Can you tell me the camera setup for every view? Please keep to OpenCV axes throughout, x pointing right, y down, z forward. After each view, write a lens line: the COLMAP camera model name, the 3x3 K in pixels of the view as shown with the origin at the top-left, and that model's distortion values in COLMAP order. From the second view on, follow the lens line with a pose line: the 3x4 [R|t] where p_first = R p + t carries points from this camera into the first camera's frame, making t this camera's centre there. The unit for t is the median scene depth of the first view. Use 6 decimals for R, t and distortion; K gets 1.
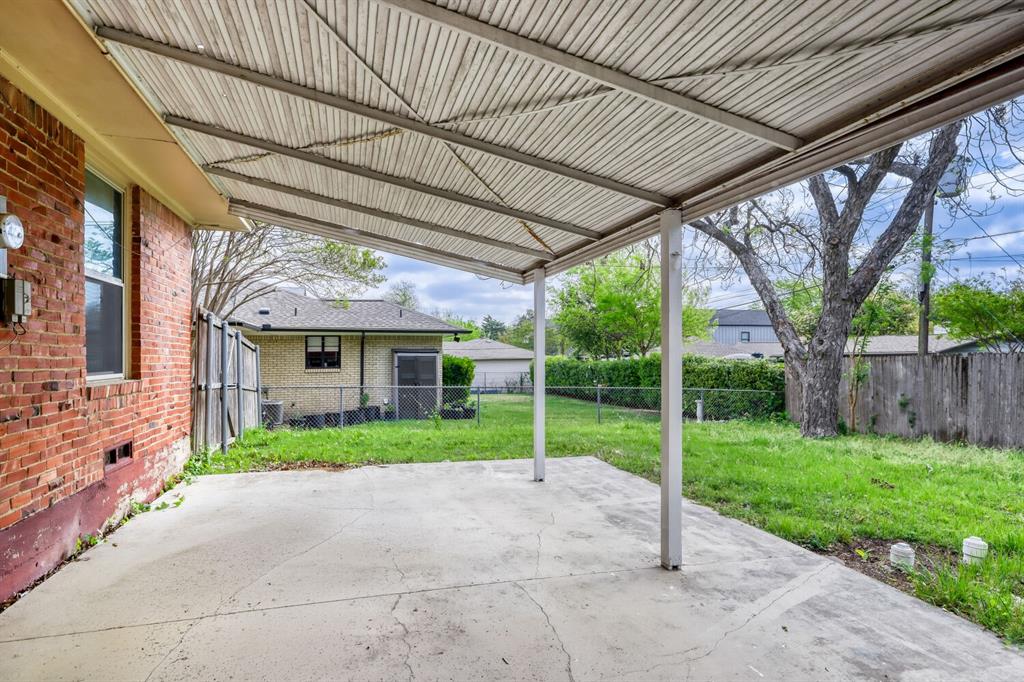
lens RADIAL K [[593.1, 0, 512.0], [0, 593.1, 341.0], [0, 0, 1]] dist [-0.047365, -0.000003]
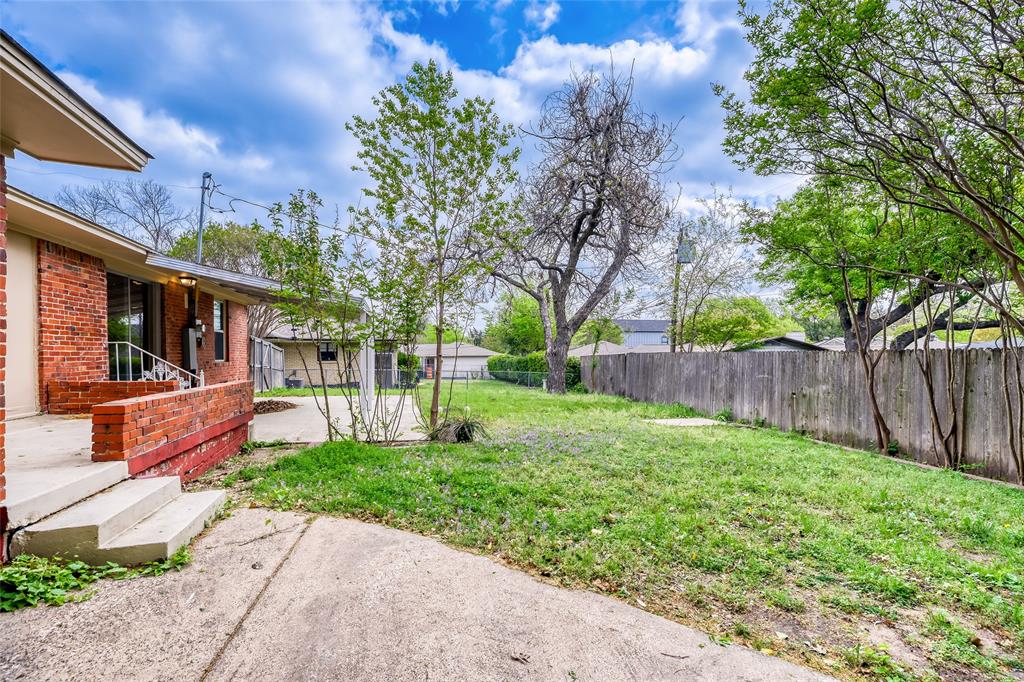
lens RADIAL K [[465.6, 0, 523.6], [0, 465.6, 344.3], [0, 0, 1]] dist [0.001247, -0.000128]
pose [[0.999866, -0.001497, 0.016306, 0.927578], [0.001397, 0.999980, 0.006165, -0.043098], [-0.016315, -0.006141, 0.999848, -1.571395]]
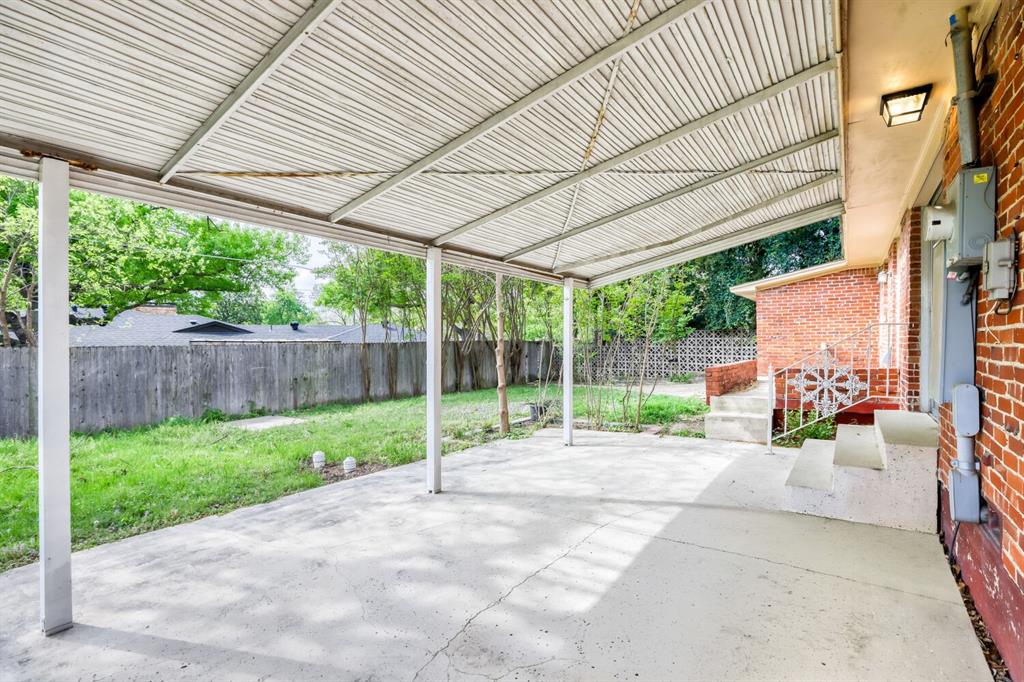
lens RADIAL K [[465.6, 0, 523.6], [0, 465.6, 344.3], [0, 0, 1]] dist [0.001247, -0.000128]
pose [[-0.638690, 0.003093, 0.769458, -0.511343], [-0.006182, 0.999939, -0.009151, 0.017143], [-0.769440, -0.010602, -0.638632, 1.051185]]
